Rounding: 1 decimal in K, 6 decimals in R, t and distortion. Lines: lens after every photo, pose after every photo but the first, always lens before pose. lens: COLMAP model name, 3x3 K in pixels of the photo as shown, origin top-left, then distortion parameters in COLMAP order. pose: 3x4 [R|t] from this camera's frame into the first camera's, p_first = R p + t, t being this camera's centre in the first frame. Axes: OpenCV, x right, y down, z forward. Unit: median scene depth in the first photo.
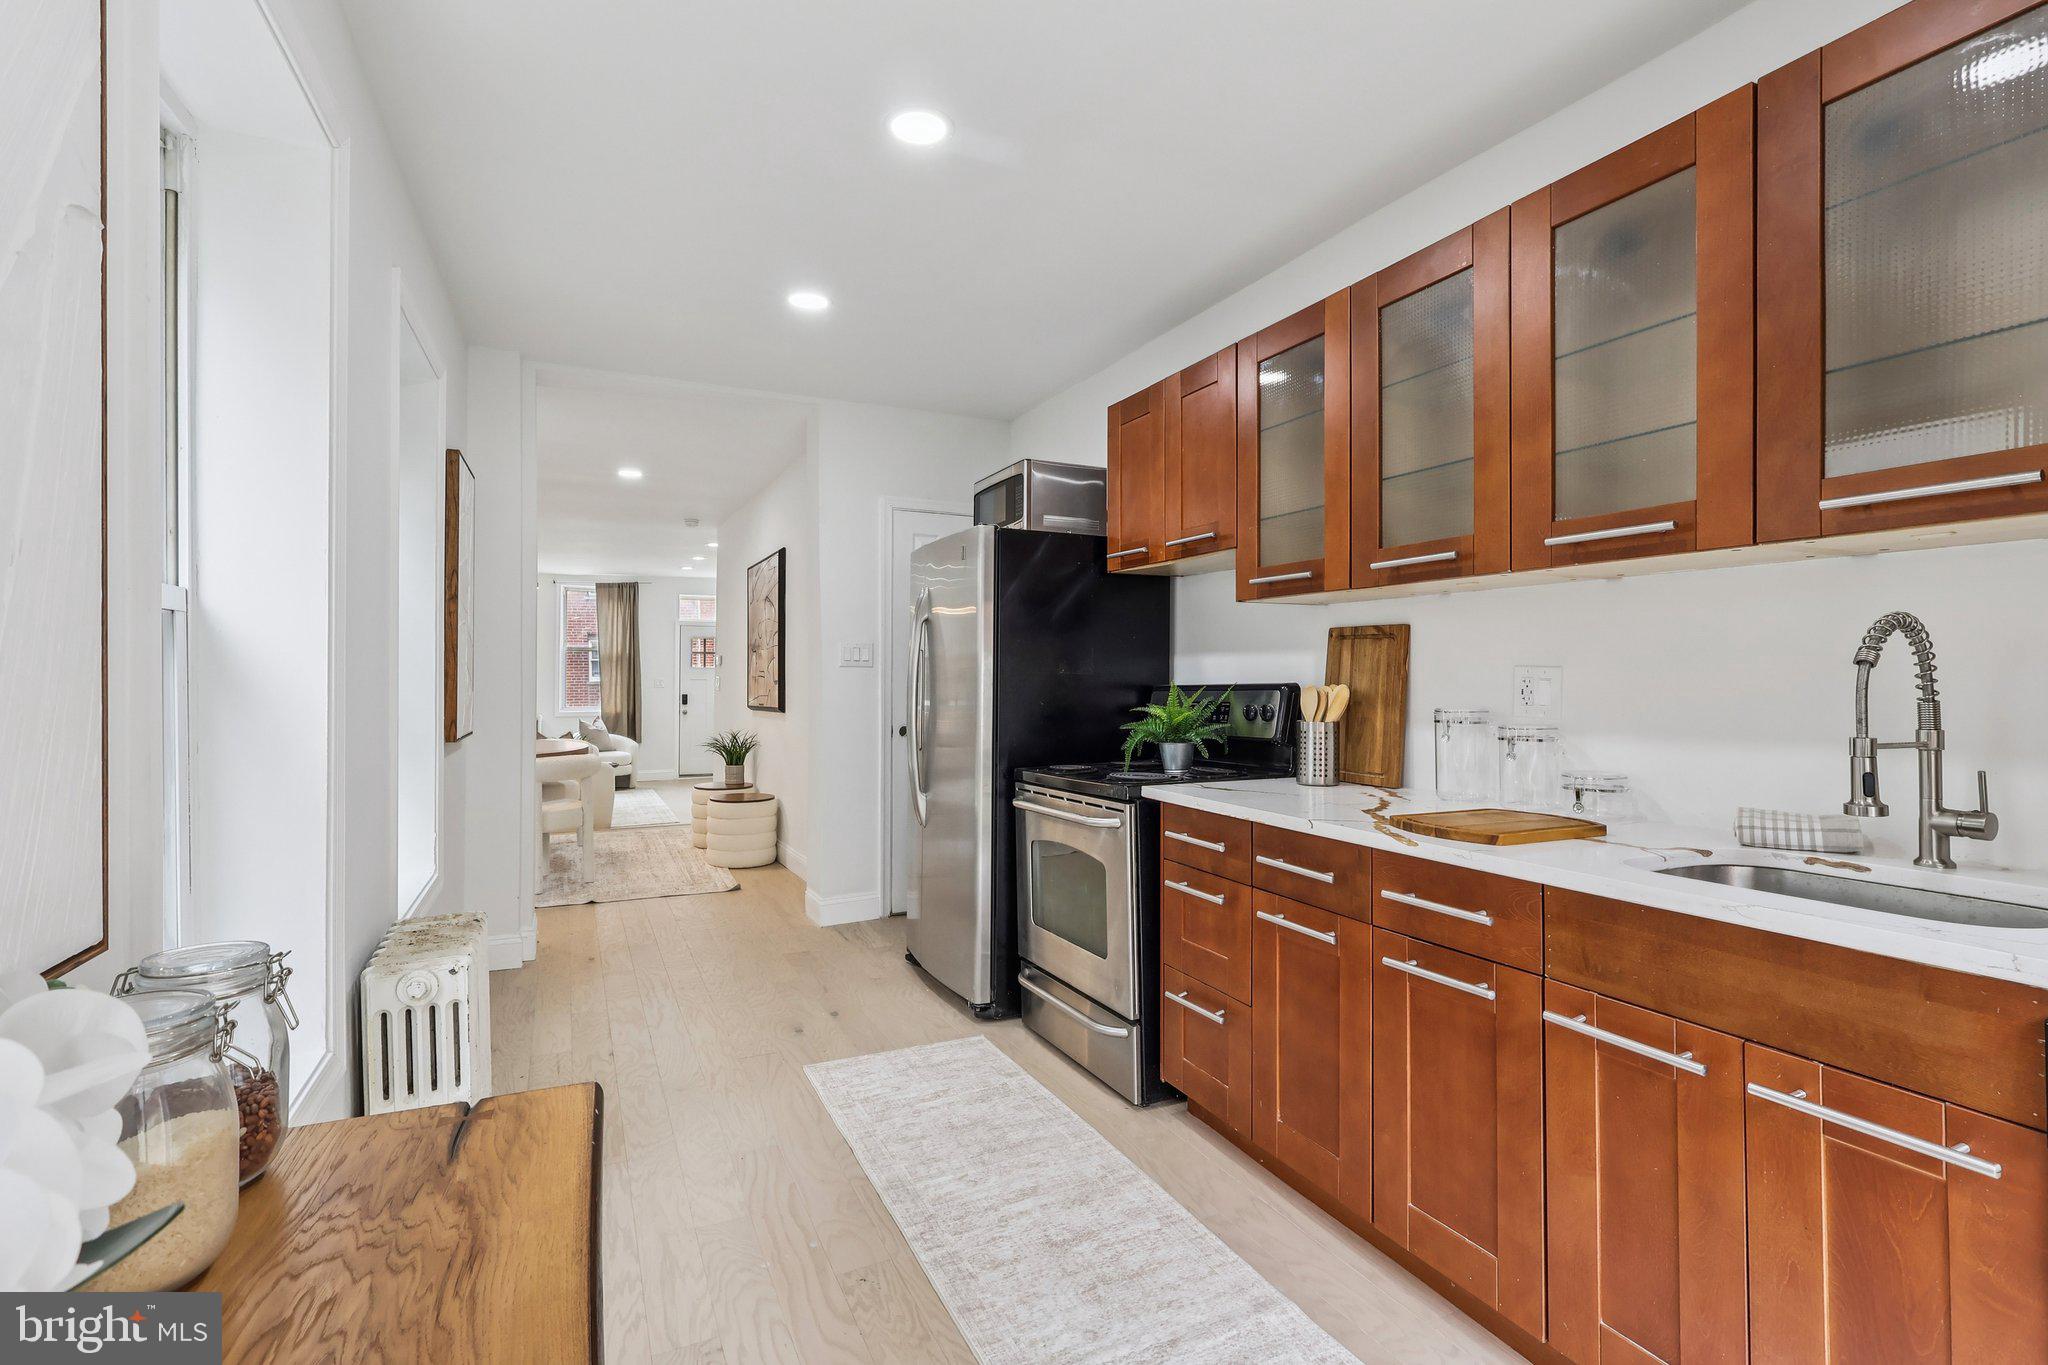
lens RADIAL K [[965.2, 0, 1027.6], [0, 965.2, 677.4], [0, 0, 1]] dist [-0.003213, -0.000474]
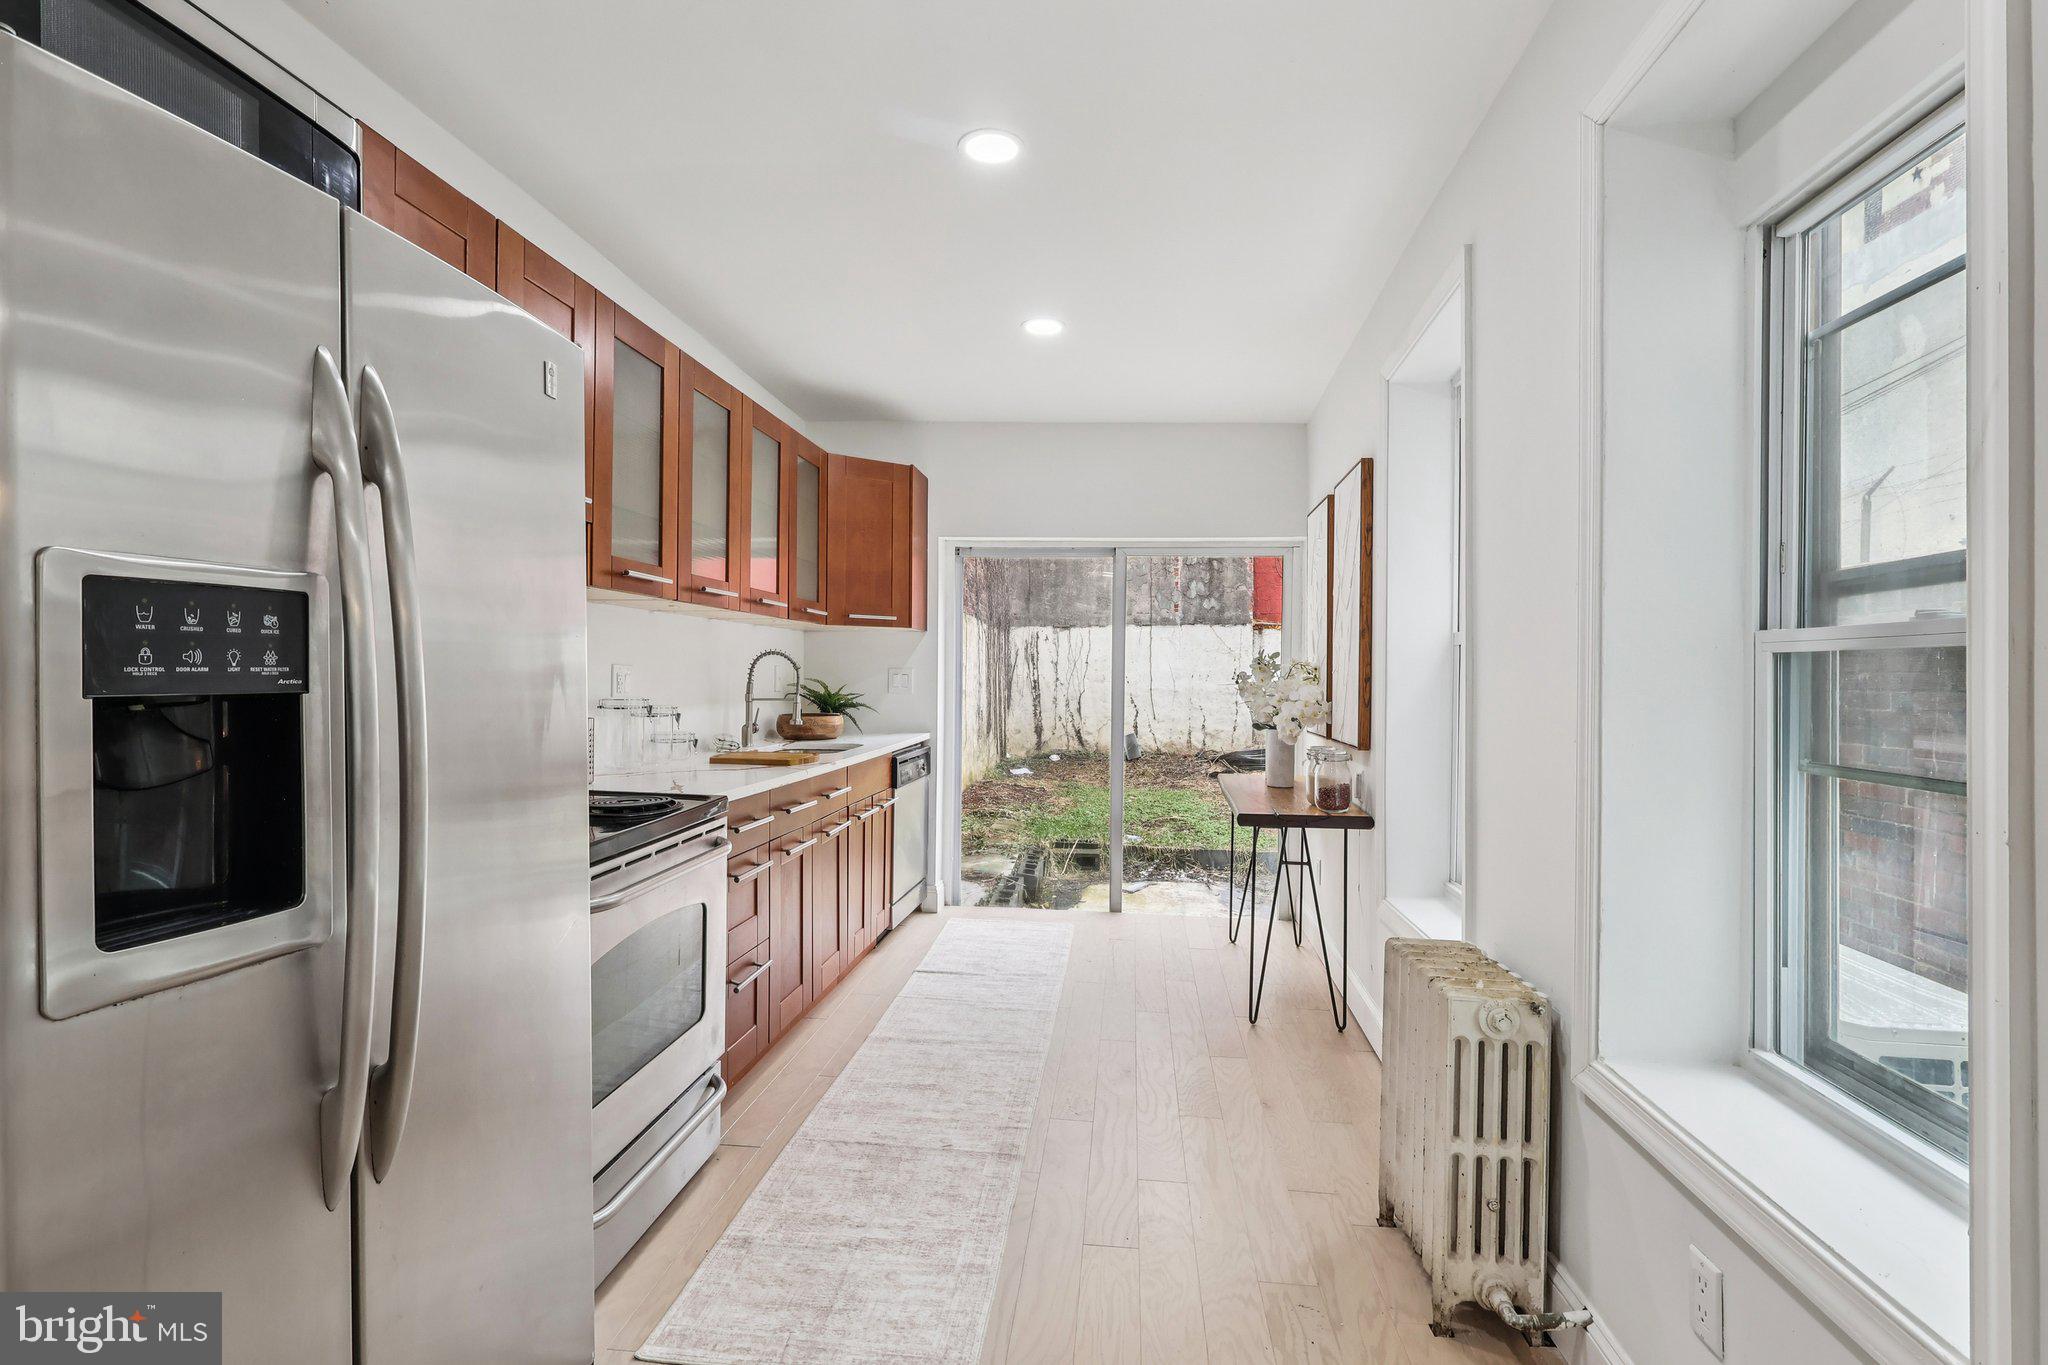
lens RADIAL K [[1000.2, 0, 1024.0], [0, 1000.2, 682.5], [0, 0, 1]] dist [-0.000418, 0.000108]
pose [[-0.851241, -0.012949, 0.524616, -0.228195], [-0.009773, 0.999913, 0.008823, -0.001541], [-0.524685, 0.002383, -0.851293, 0.606573]]
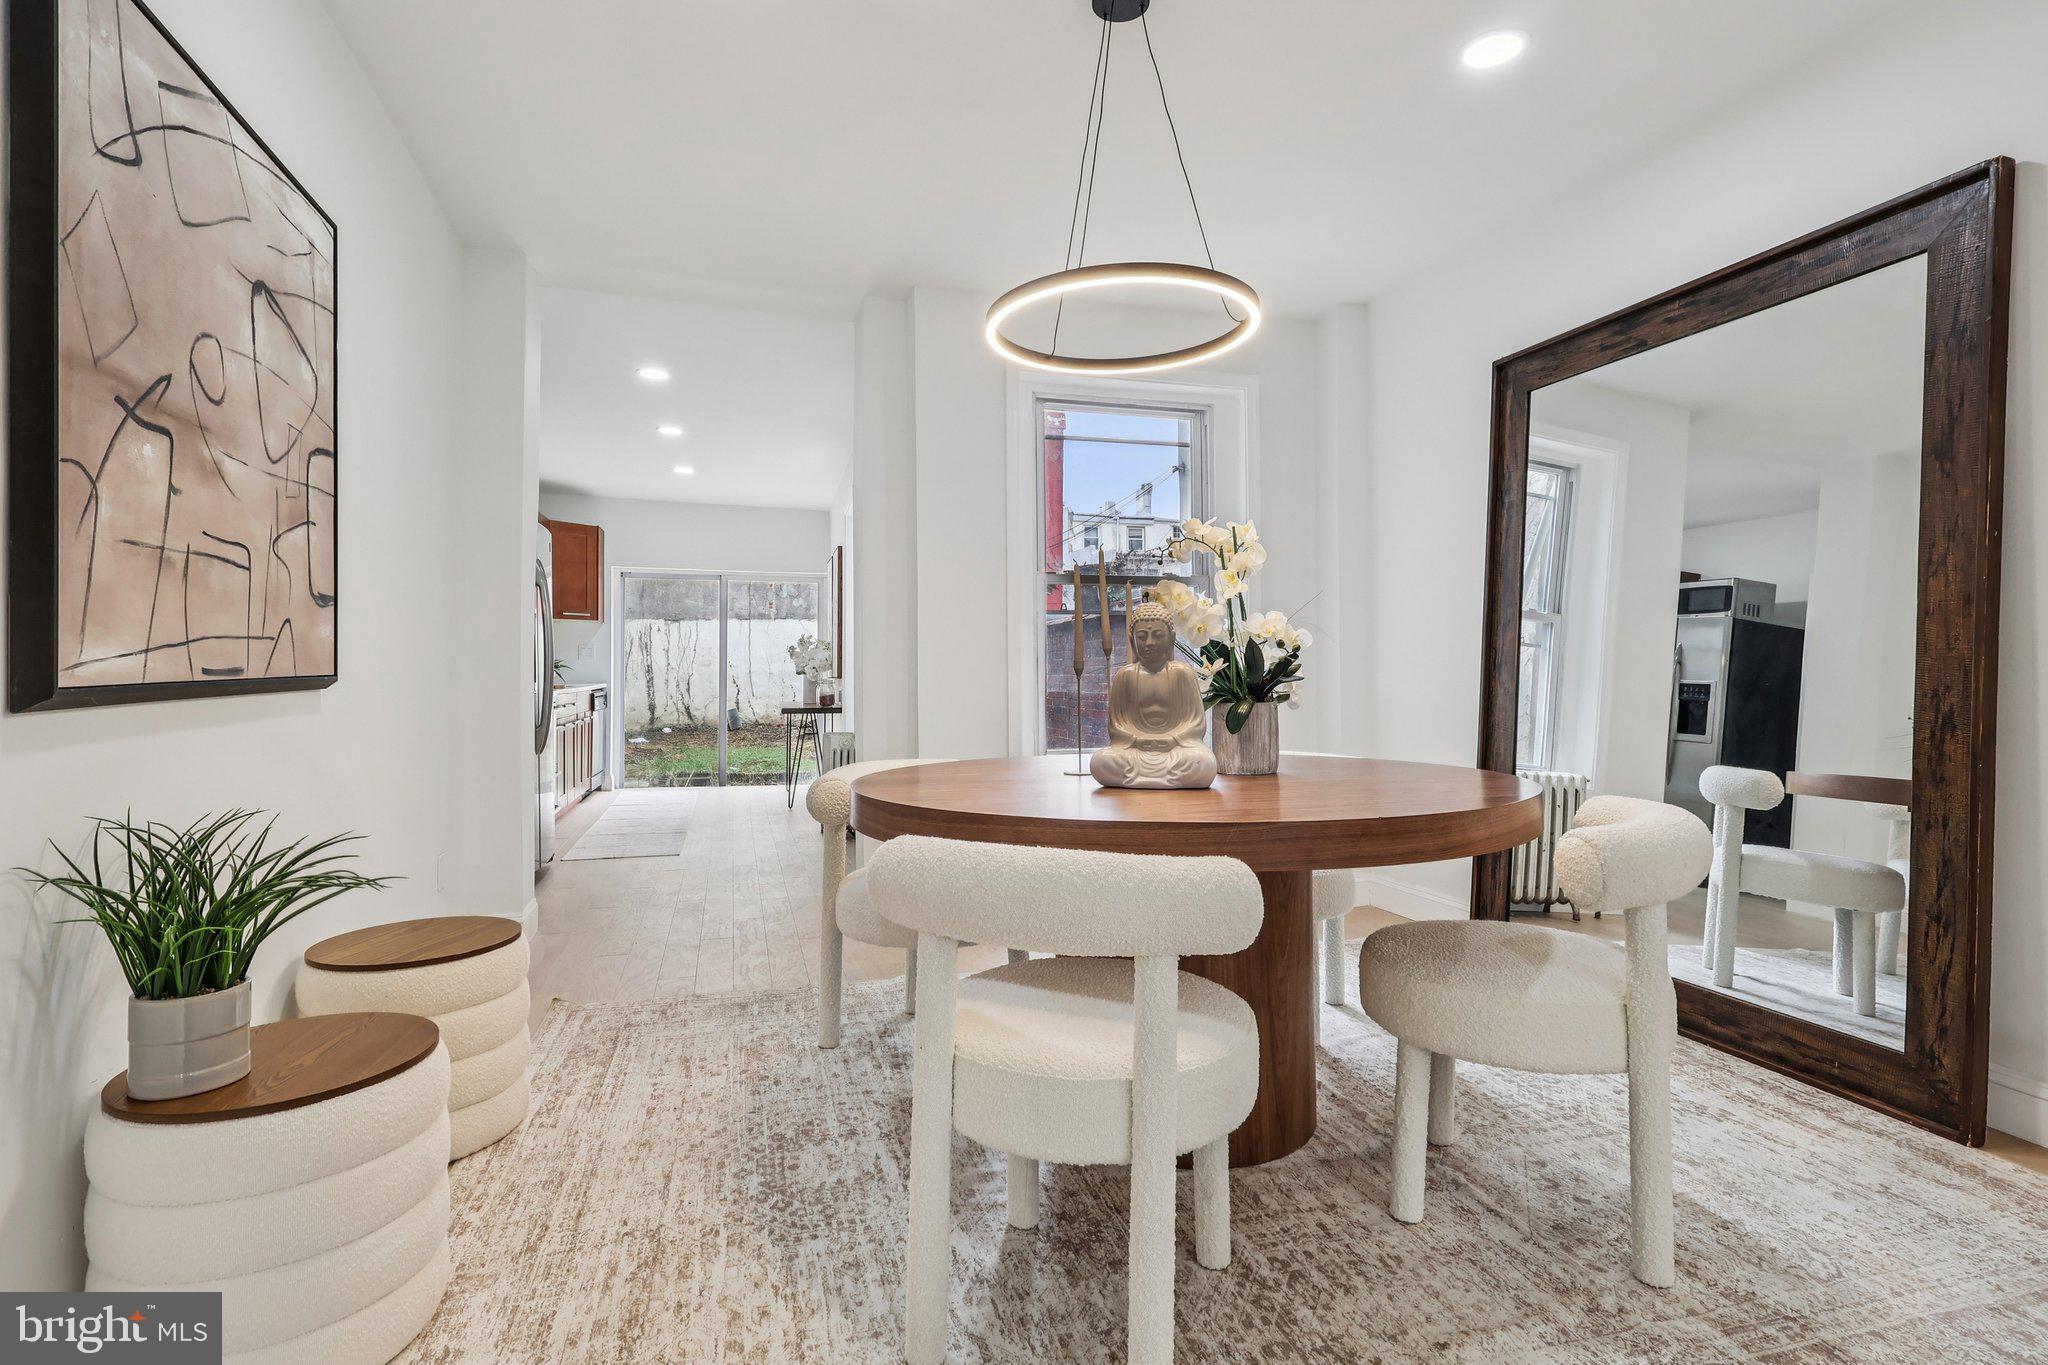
lens RADIAL K [[1028.2, 0, 1020.4], [0, 1028.2, 665.9], [0, 0, 1]] dist [0.002094, 0.000402]
pose [[-0.984701, -0.001969, 0.174244, -0.504082], [-0.002910, 0.999983, -0.005145, 0.026279], [-0.174230, -0.005574, -0.984689, 1.172121]]
